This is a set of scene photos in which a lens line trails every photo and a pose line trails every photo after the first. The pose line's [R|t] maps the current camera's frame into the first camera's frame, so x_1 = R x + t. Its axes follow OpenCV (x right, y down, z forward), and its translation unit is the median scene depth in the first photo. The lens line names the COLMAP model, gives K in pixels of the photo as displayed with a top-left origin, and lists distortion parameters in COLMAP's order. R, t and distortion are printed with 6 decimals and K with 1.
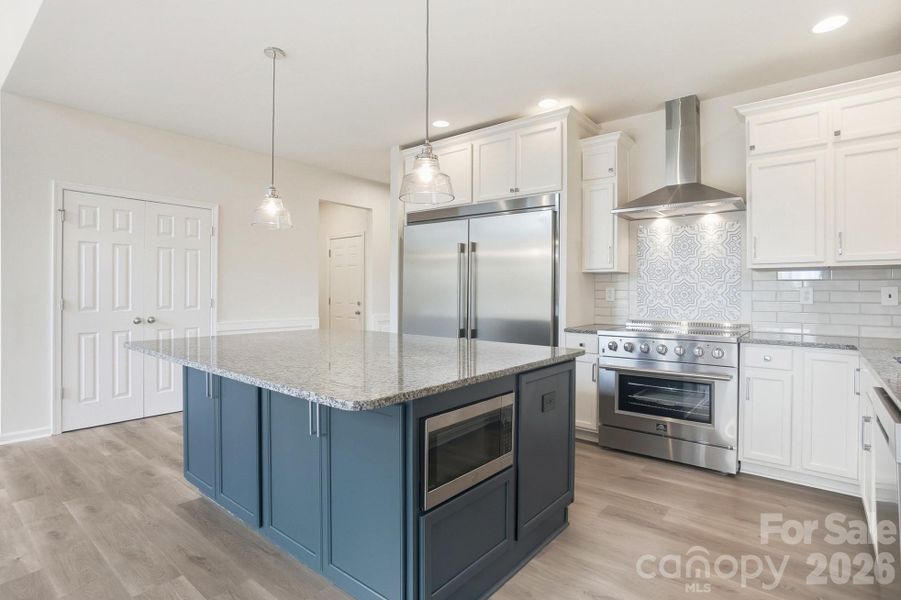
lens RADIAL K [[458.0, 0, 450.5], [0, 458.0, 300.0], [0, 0, 1]] dist [0.000011, 0.000282]
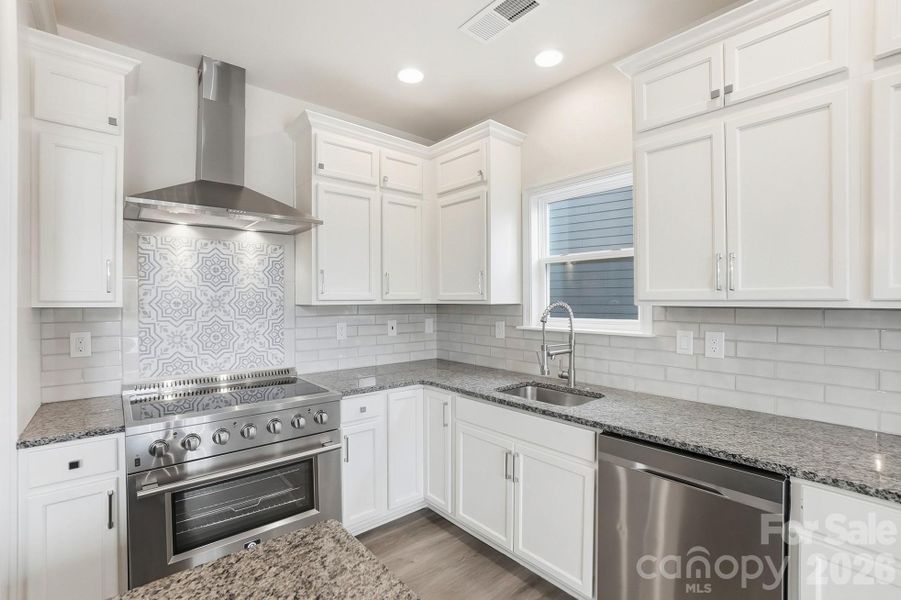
lens RADIAL K [[409.0, 0, 448.8], [0, 409.0, 305.0], [0, 0, 1]] dist [-0.030338, 0.000380]
pose [[0.184646, -0.021613, 0.982567, -0.045706], [0.017579, 0.999671, 0.018685, -0.070043], [-0.982648, 0.013822, 0.184966, 0.540078]]
